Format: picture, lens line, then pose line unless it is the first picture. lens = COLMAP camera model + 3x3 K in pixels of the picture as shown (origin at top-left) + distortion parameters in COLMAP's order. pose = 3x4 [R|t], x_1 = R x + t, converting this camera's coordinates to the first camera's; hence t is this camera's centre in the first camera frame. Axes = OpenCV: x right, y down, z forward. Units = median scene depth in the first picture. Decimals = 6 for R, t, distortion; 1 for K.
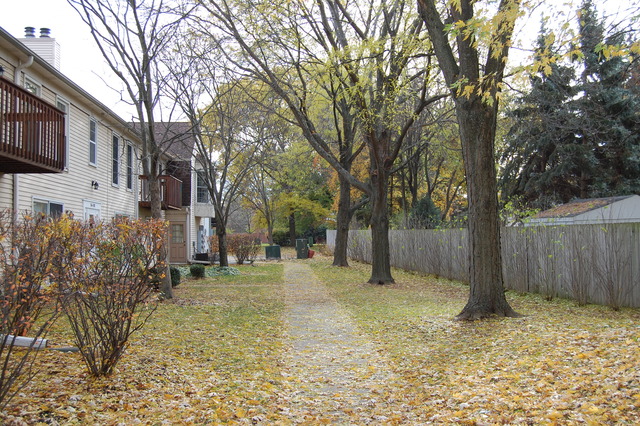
lens RADIAL K [[619.5, 0, 320.0], [0, 619.5, 213.0], [0, 0, 1]] dist [-0.000107, -0.001922]
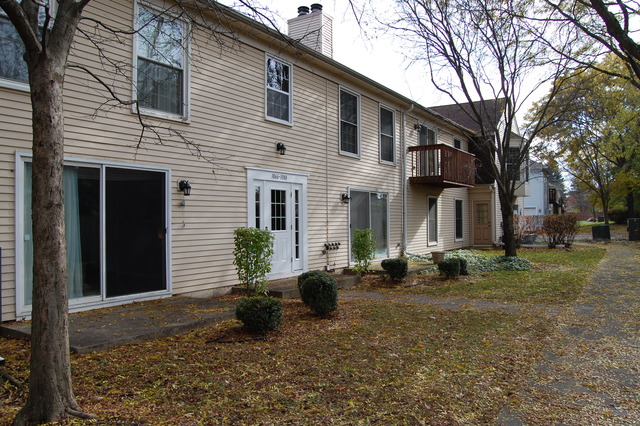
lens RADIAL K [[388.2, 0, 320.5], [0, 388.2, 221.3], [0, 0, 1]] dist [0.003561, 0.001398]
pose [[0.753108, -0.025932, -0.657385, -0.026660], [0.056265, 0.998101, 0.025085, 0.022508], [0.655486, -0.055880, 0.753137, 0.515360]]
